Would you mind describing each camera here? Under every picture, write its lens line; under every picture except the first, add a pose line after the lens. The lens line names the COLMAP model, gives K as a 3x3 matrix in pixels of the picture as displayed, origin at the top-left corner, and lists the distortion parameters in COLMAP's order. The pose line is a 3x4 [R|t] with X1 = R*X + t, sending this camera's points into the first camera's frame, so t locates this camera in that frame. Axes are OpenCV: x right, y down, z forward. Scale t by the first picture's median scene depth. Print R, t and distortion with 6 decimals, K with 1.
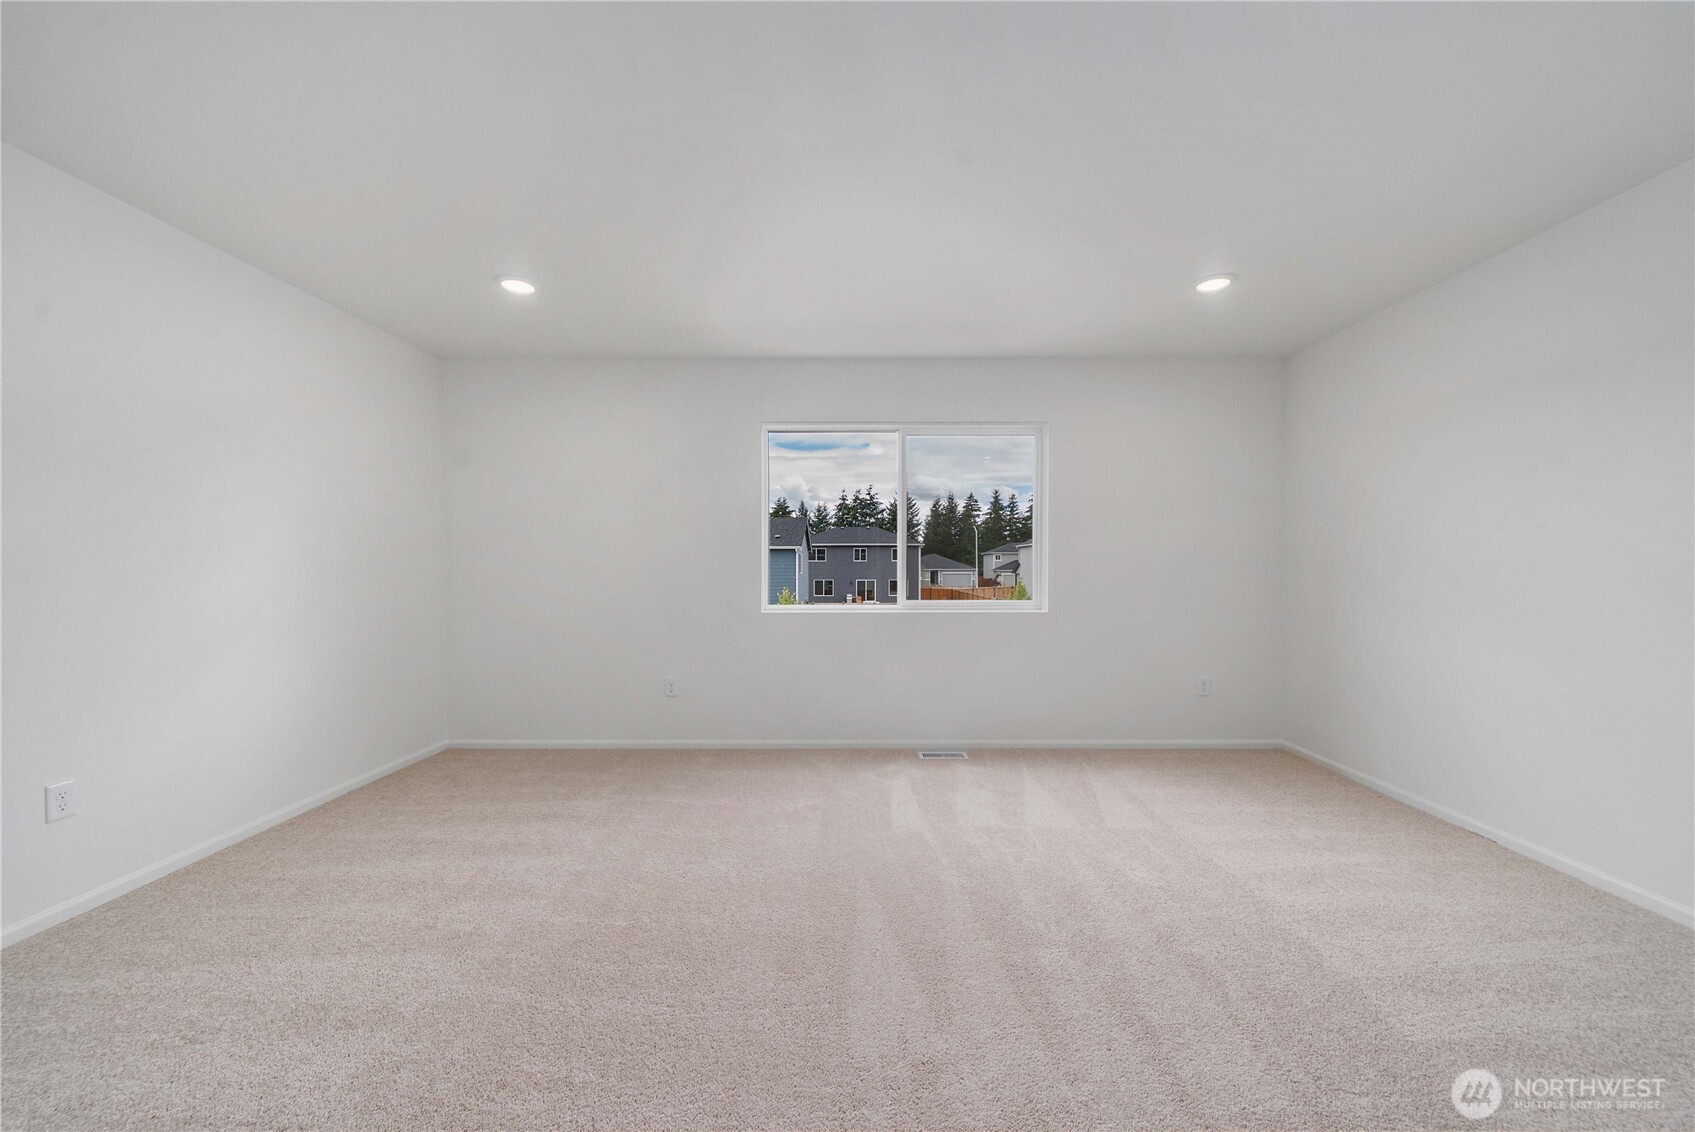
lens RADIAL K [[655.4, 0, 858.2], [0, 655.4, 557.2], [0, 0, 1]] dist [-0.002026, -0.000388]
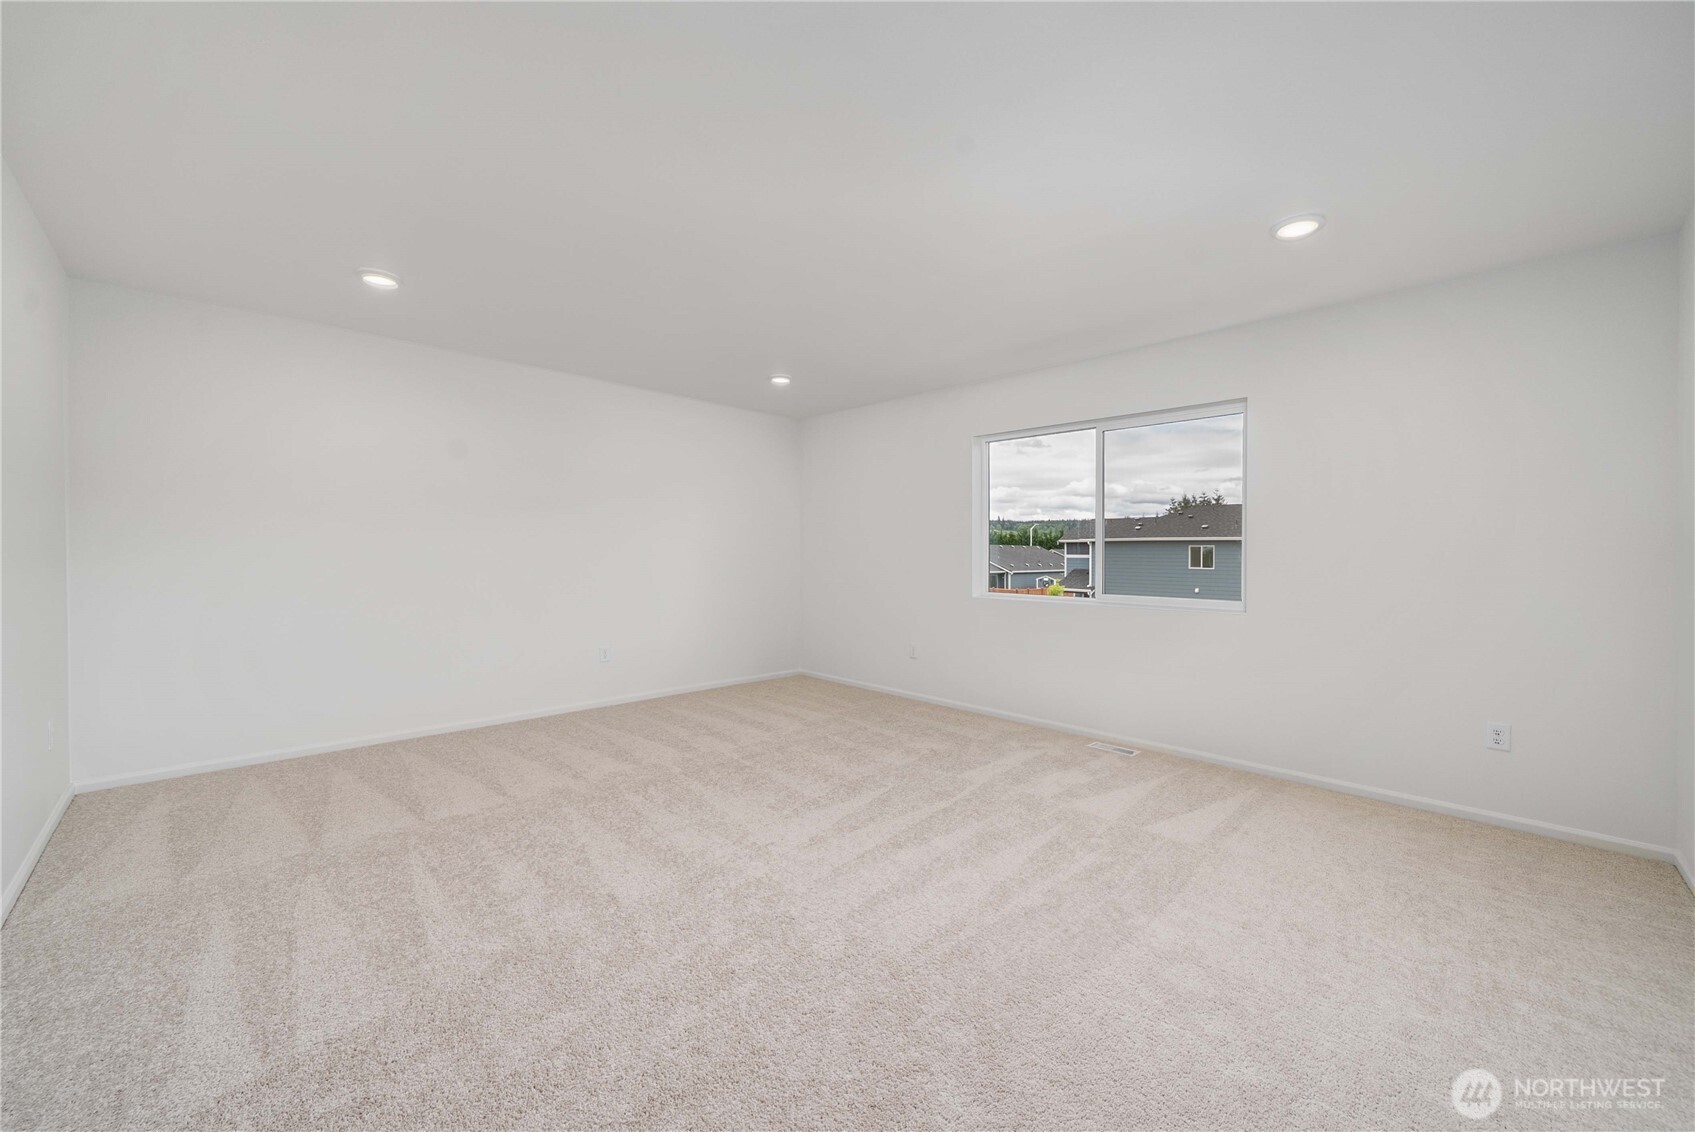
lens RADIAL K [[655.4, 0, 822.9], [0, 655.4, 562.4], [0, 0, 1]] dist [-0.002026, -0.000388]
pose [[0.672283, 0.013492, -0.740171, 0.562537], [0.001706, 0.999803, 0.019774, -0.004899], [0.740292, -0.014556, 0.672128, -0.005039]]
